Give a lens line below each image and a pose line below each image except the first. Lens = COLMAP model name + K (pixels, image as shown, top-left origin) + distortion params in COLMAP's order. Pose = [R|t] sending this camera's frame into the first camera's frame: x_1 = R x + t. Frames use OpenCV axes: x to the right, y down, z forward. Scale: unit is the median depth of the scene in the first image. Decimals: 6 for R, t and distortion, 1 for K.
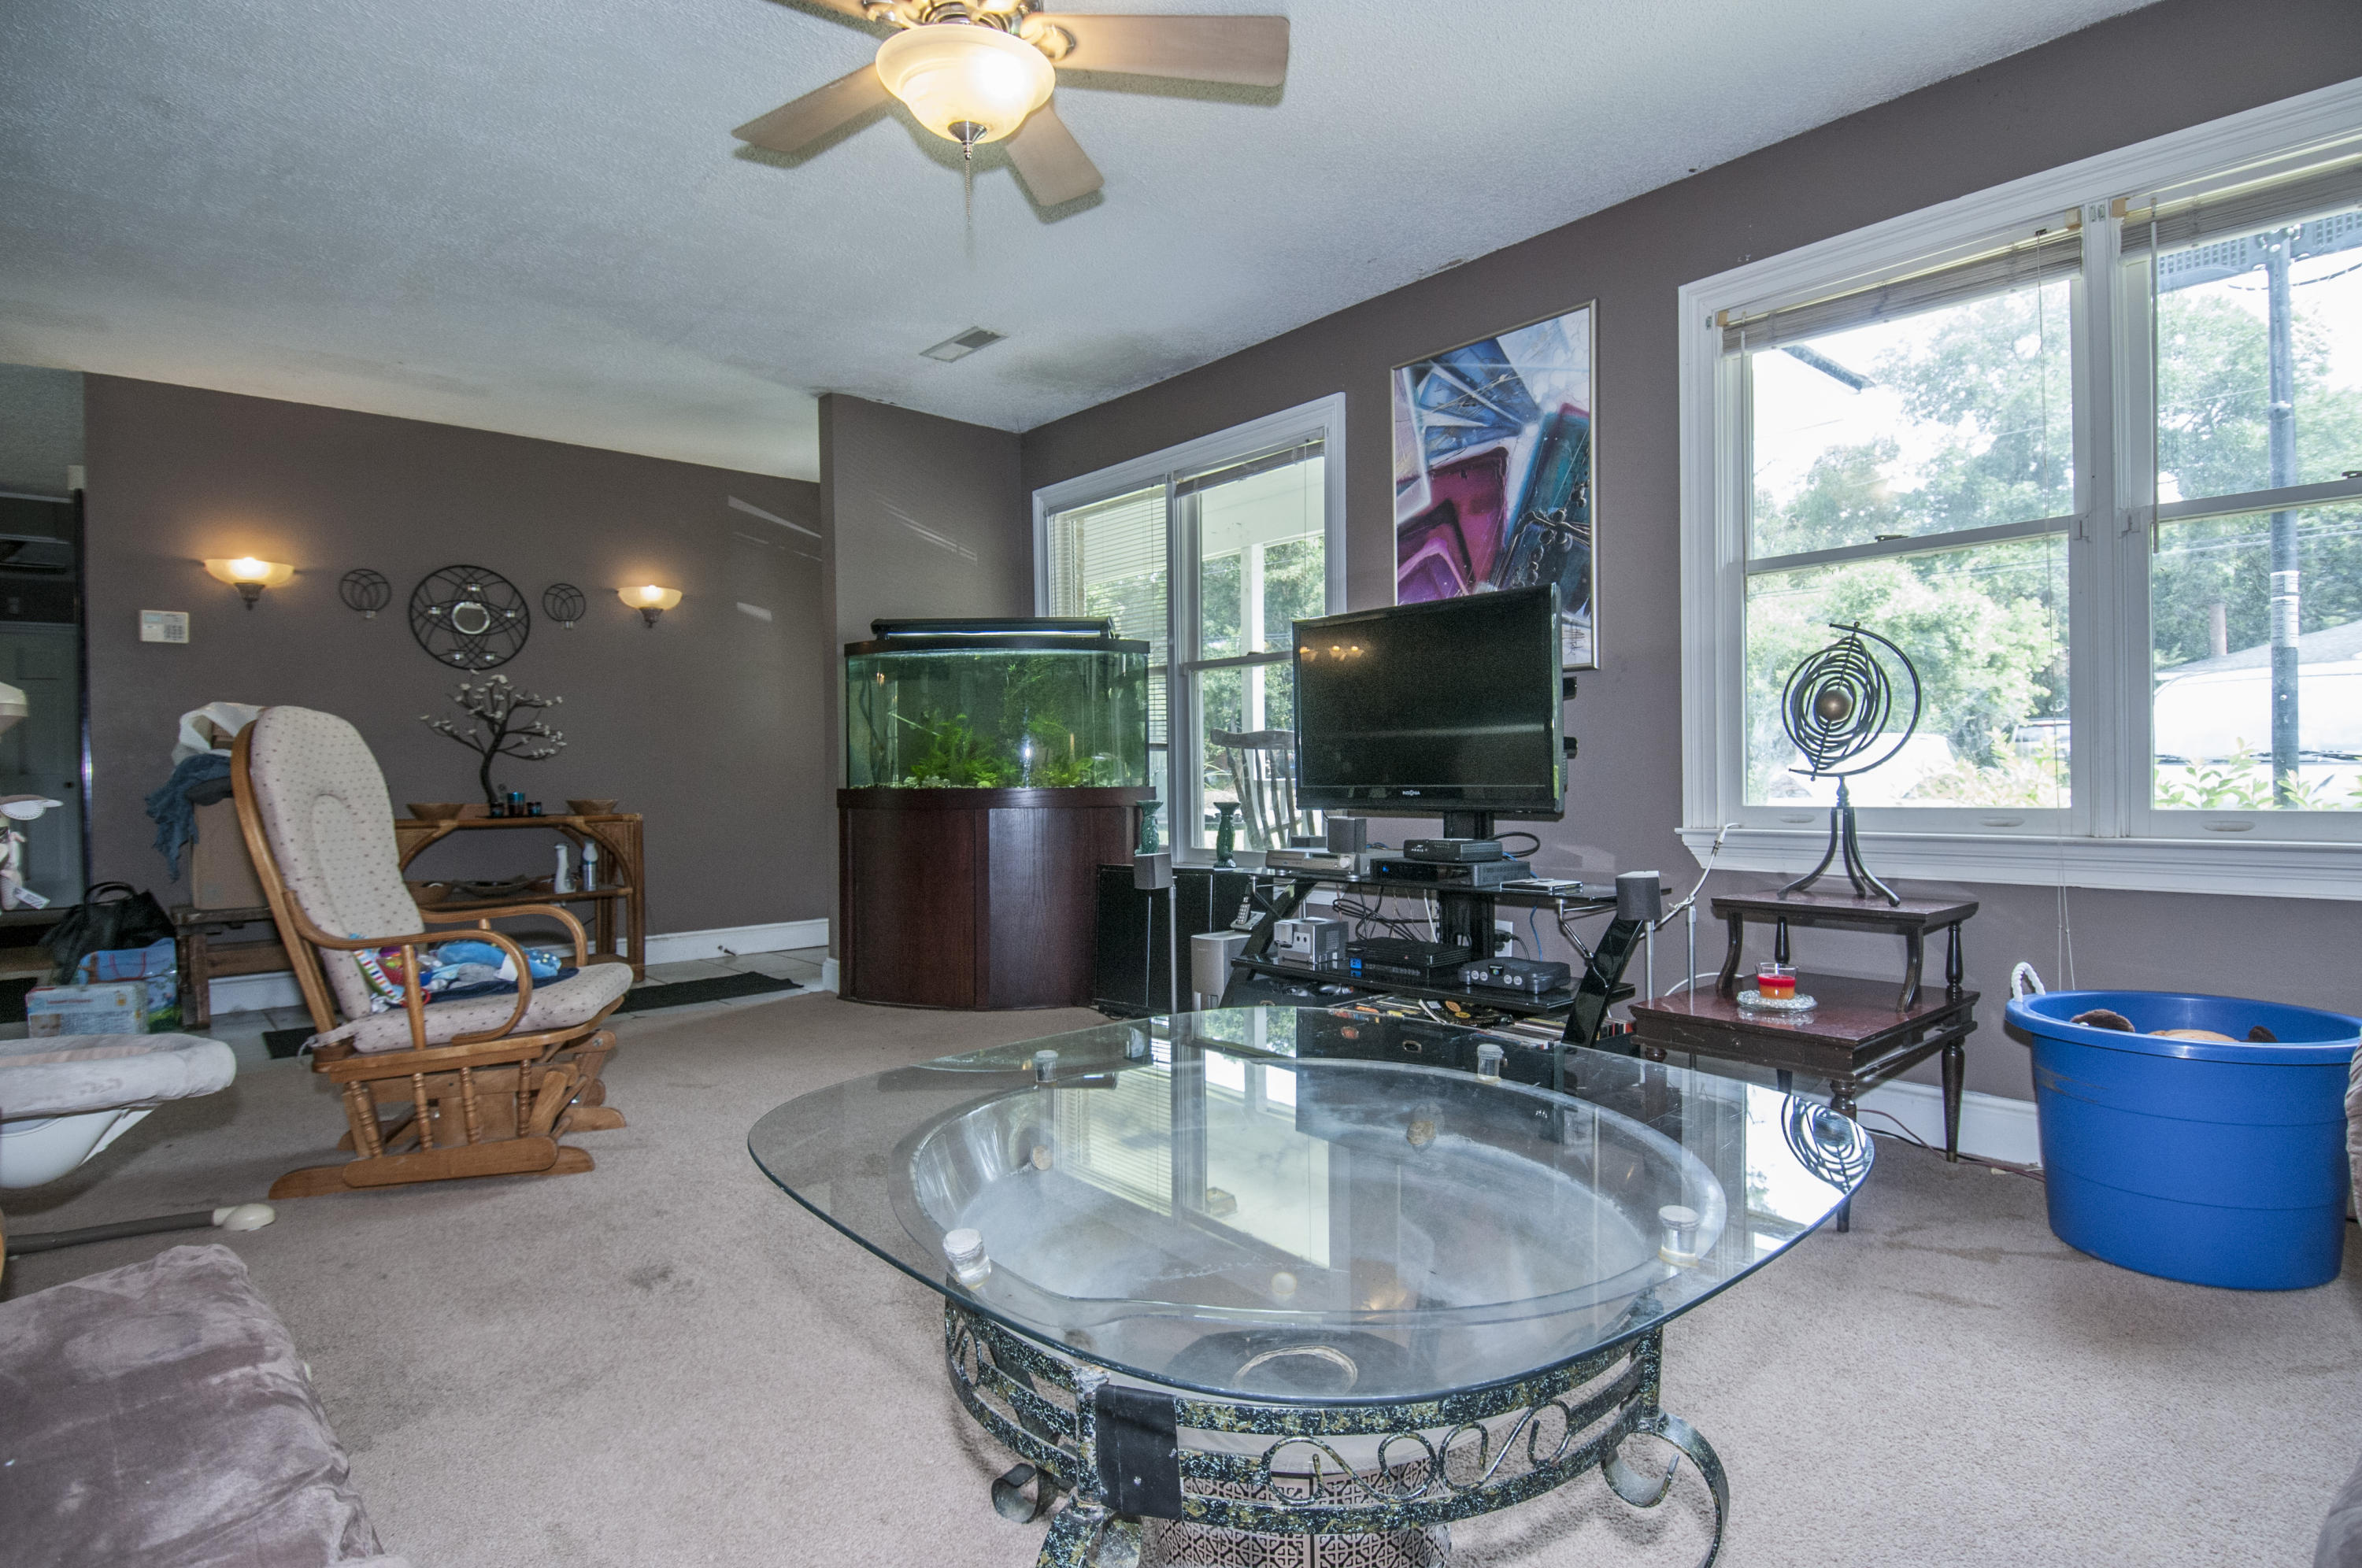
lens RADIAL K [[1206.5, 0, 1197.3], [0, 1206.5, 790.7], [0, 0, 1]] dist [0.013335, -0.000863]
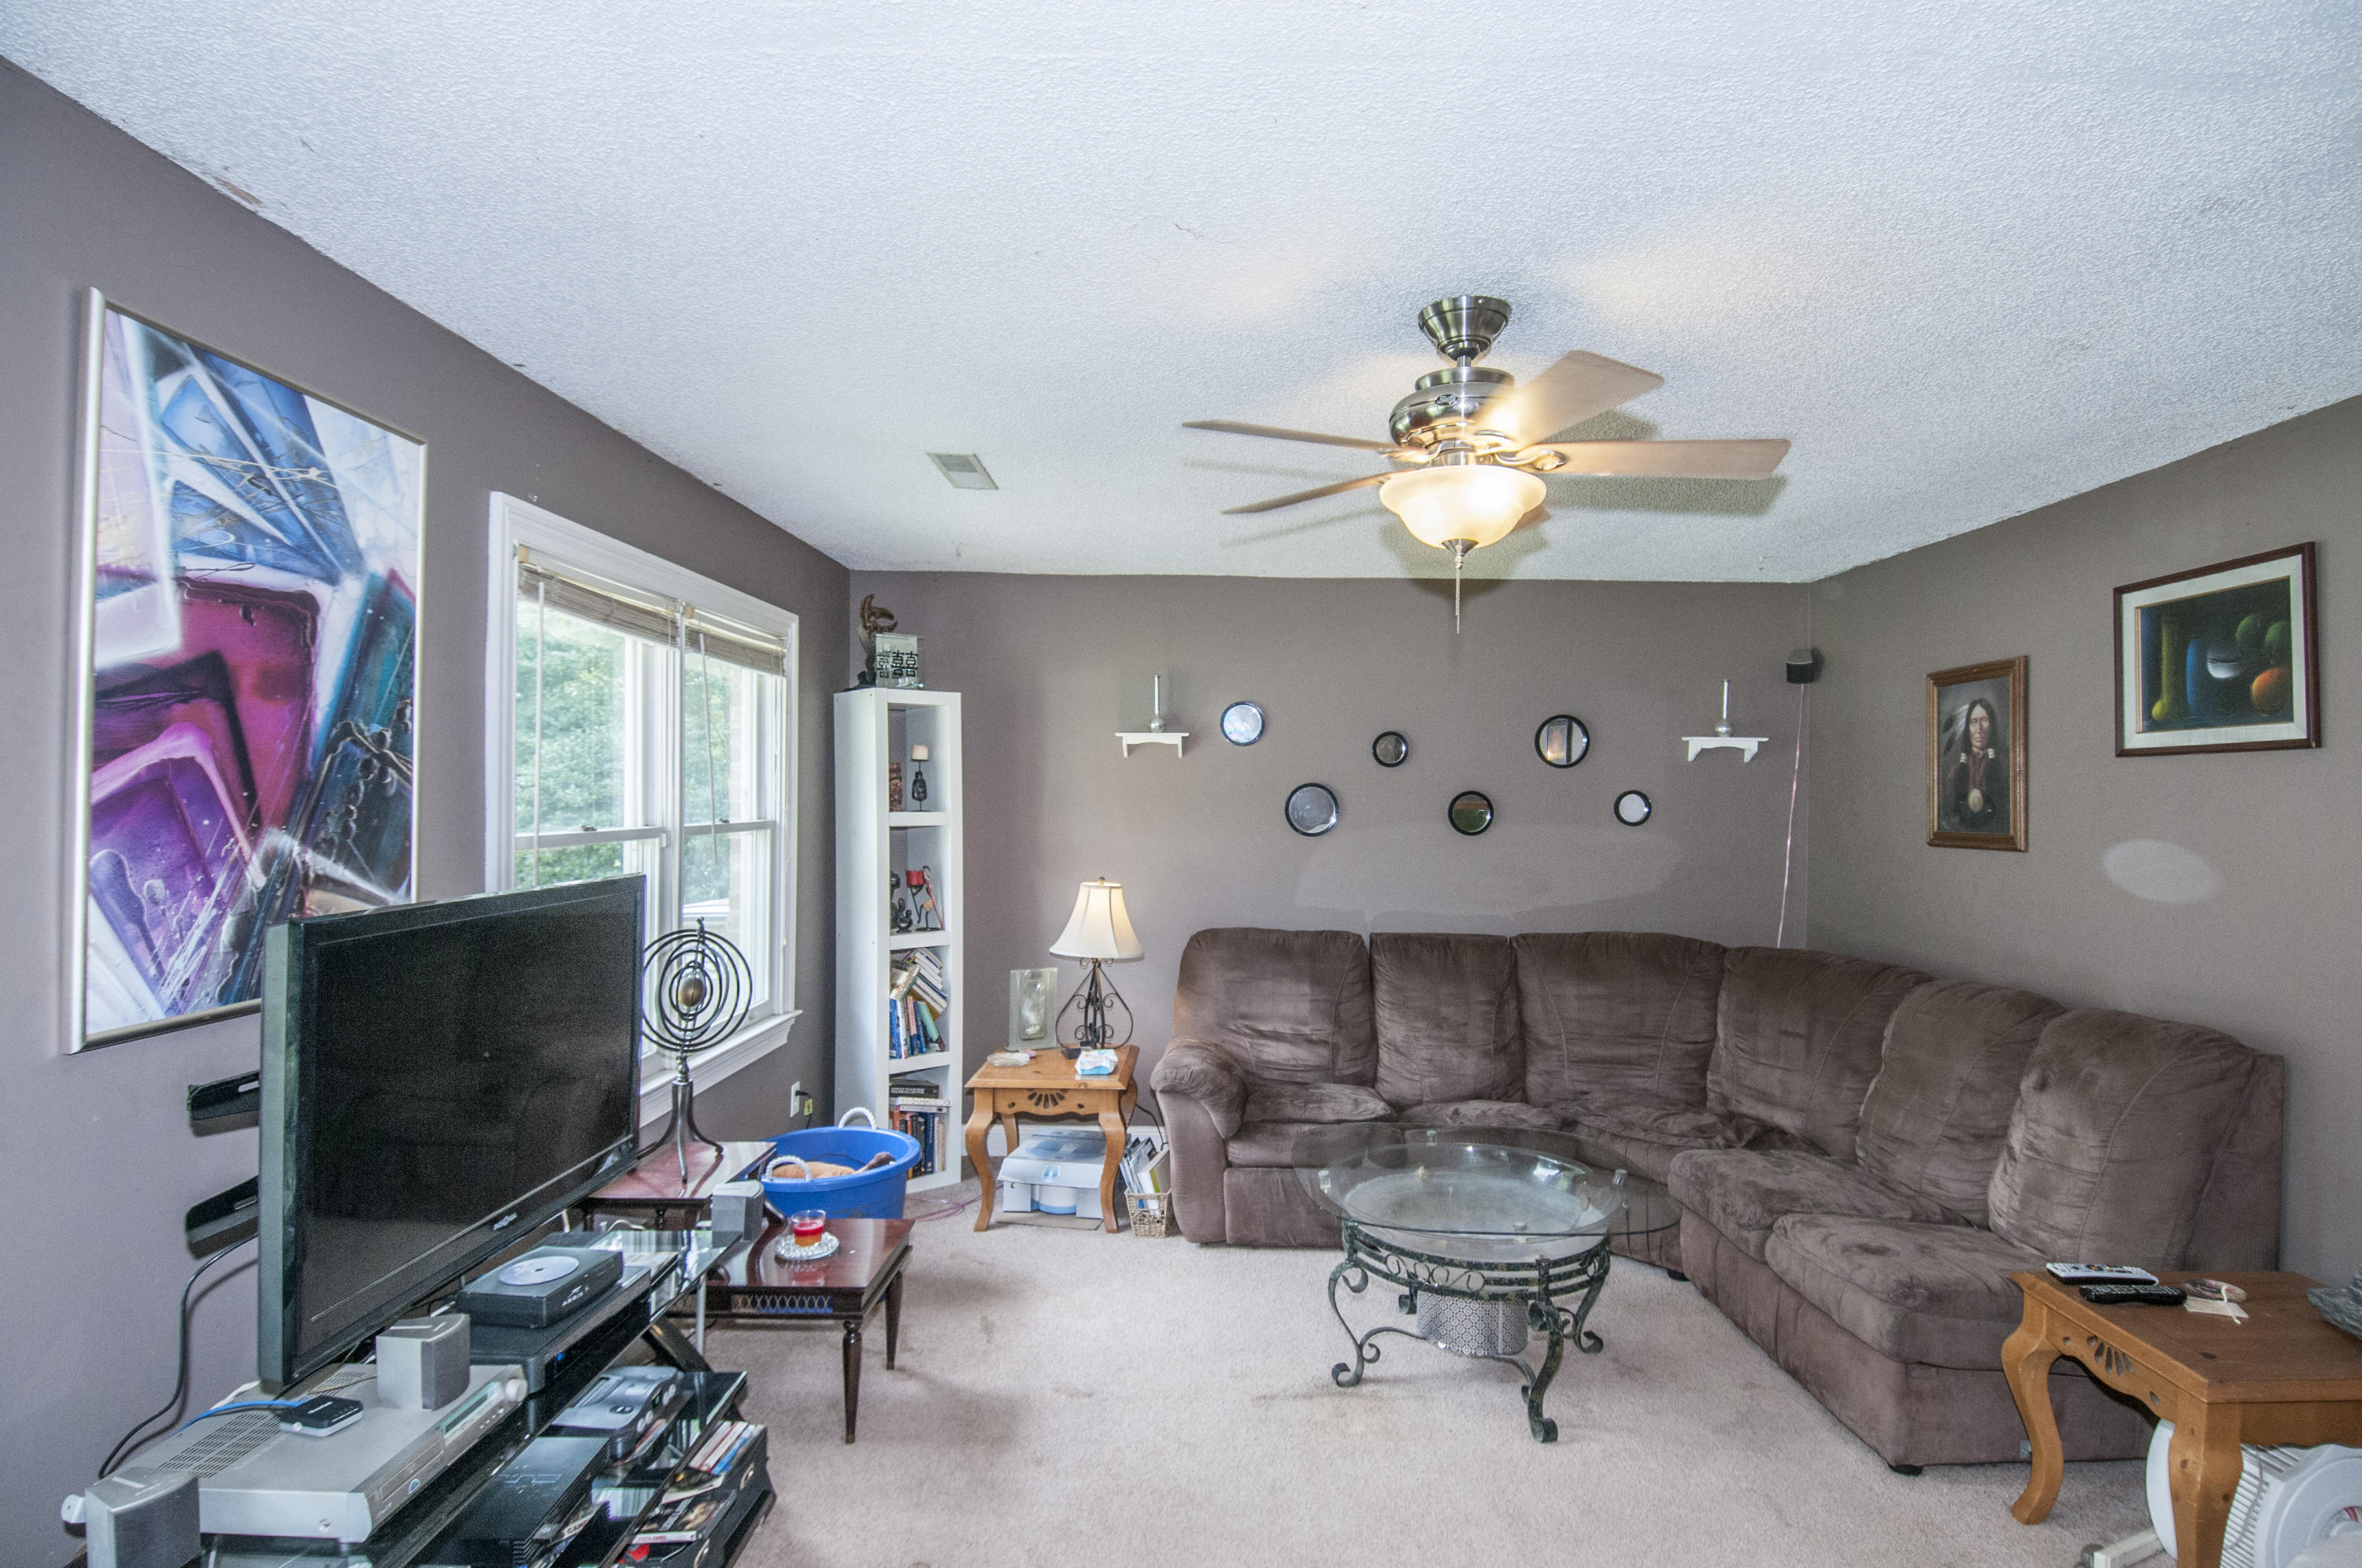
lens RADIAL K [[1206.5, 0, 1197.3], [0, 1206.5, 790.7], [0, 0, 1]] dist [0.013335, -0.000863]
pose [[-0.731498, 0.005212, 0.681823, -0.426767], [0.002399, 0.999984, -0.005070, -0.184428], [-0.681839, -0.002073, -0.731499, 1.107204]]
